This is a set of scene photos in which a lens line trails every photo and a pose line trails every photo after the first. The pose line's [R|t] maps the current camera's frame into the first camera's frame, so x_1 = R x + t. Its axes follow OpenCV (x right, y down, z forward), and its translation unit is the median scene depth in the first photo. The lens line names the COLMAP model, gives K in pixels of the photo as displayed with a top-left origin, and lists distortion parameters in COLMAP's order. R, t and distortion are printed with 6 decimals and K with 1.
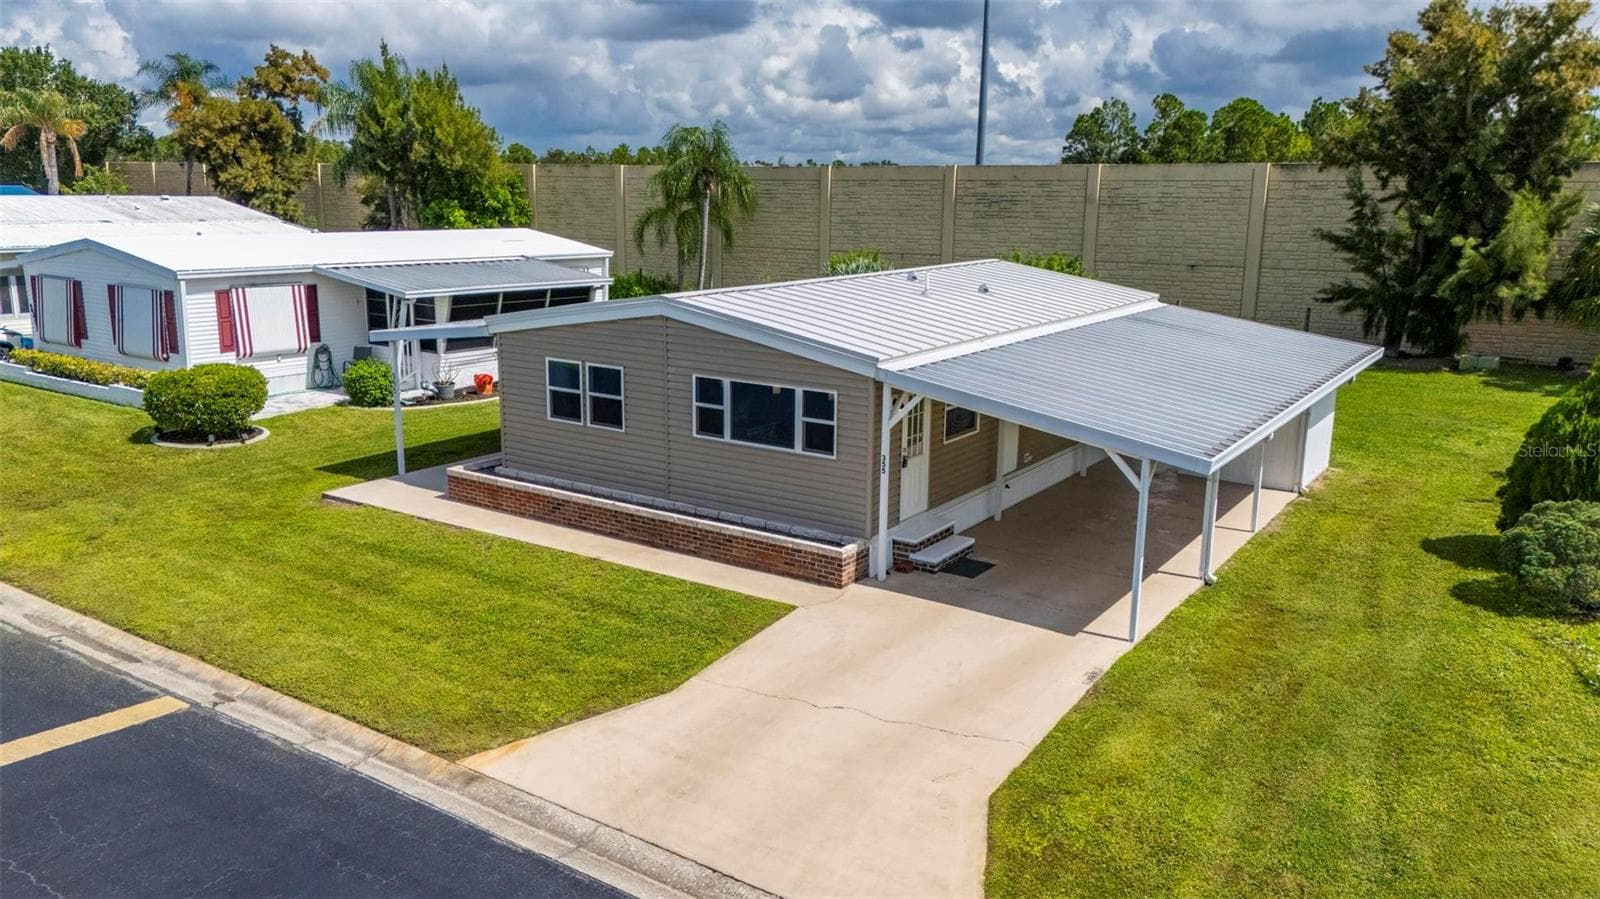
lens RADIAL K [[1172.1, 0, 795.9], [0, 1172.1, 453.3], [0, 0, 1]] dist [0.079421, -0.069527]
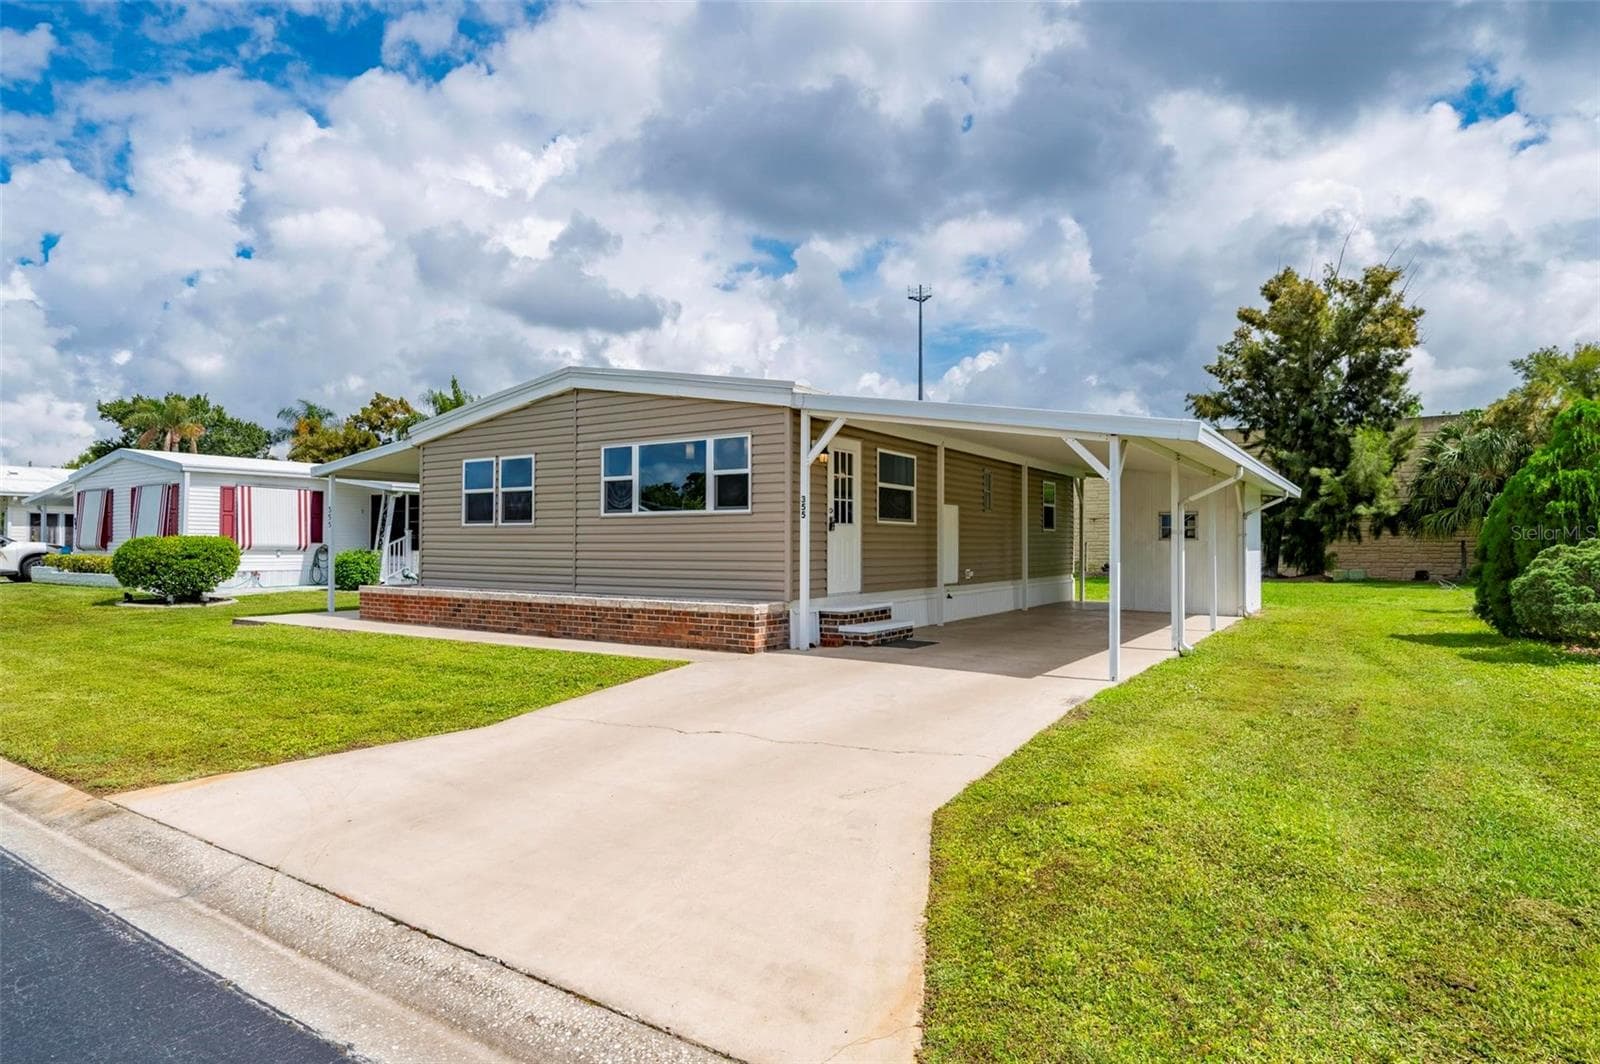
lens RADIAL K [[880.4, 0, 799.5], [0, 880.4, 546.2], [0, 0, 1]] dist [-0.002400, 0.000676]
pose [[0.999879, -0.009741, 0.012154, 0.058412], [0.012157, 0.975879, -0.217975, 0.161285], [-0.009738, 0.218097, 0.975879, 0.342410]]
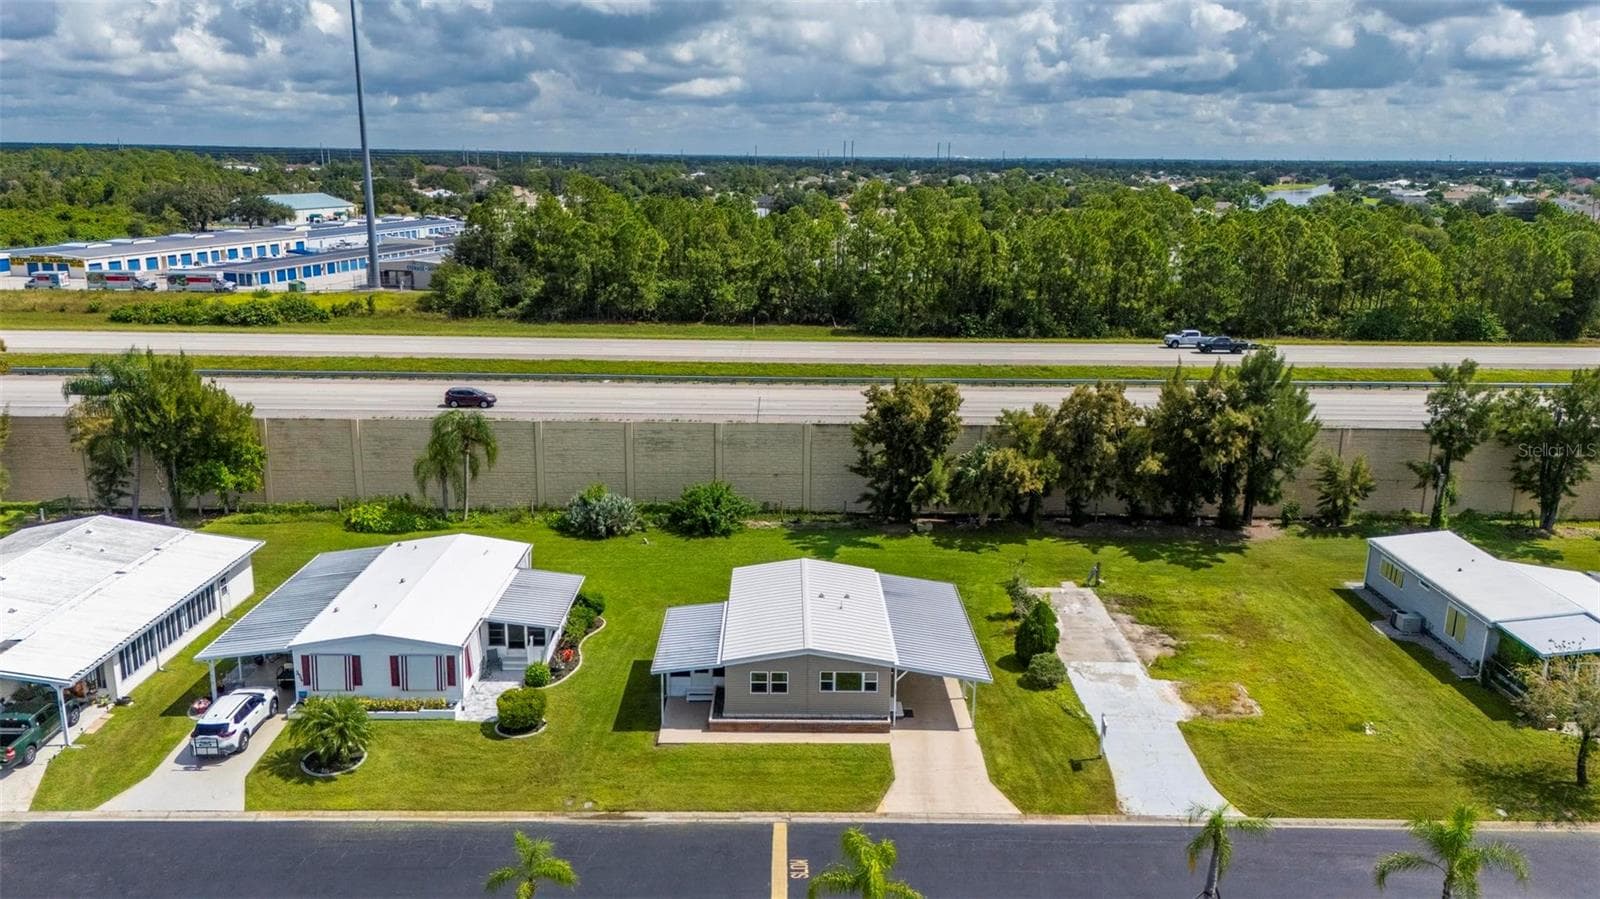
lens RADIAL K [[1167.4, 0, 794.8], [0, 1167.4, 448.3], [0, 0, 1]] dist [0.081890, -0.076402]
pose [[0.824400, -0.139352, 0.548585, -1.682036], [0.124162, 0.990136, 0.064926, -0.826054], [-0.552221, 0.014588, 0.833570, -1.433025]]
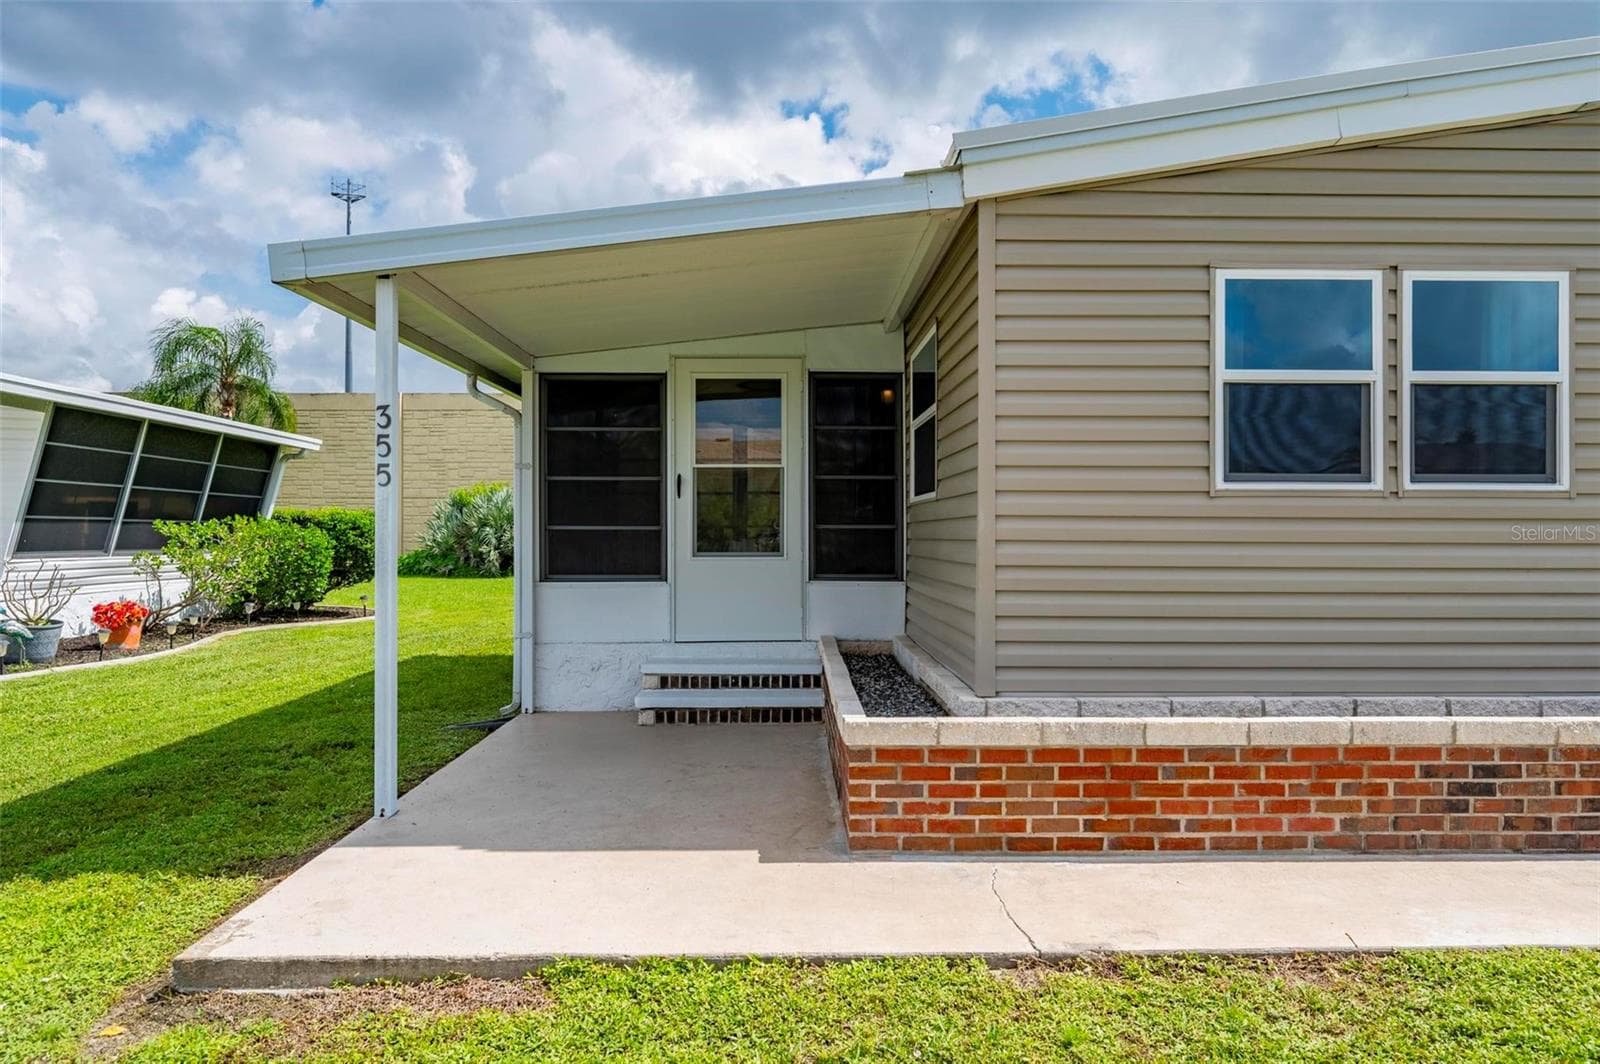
lens RADIAL K [[1076.9, 0, 808.9], [0, 1076.9, 526.7], [0, 0, 1]] dist [-0.009343, 0.002096]
pose [[0.818259, -0.008895, 0.574781, -0.489339], [0.135129, 0.974839, -0.177283, 0.013846], [-0.558742, 0.222733, 0.798872, 0.944805]]
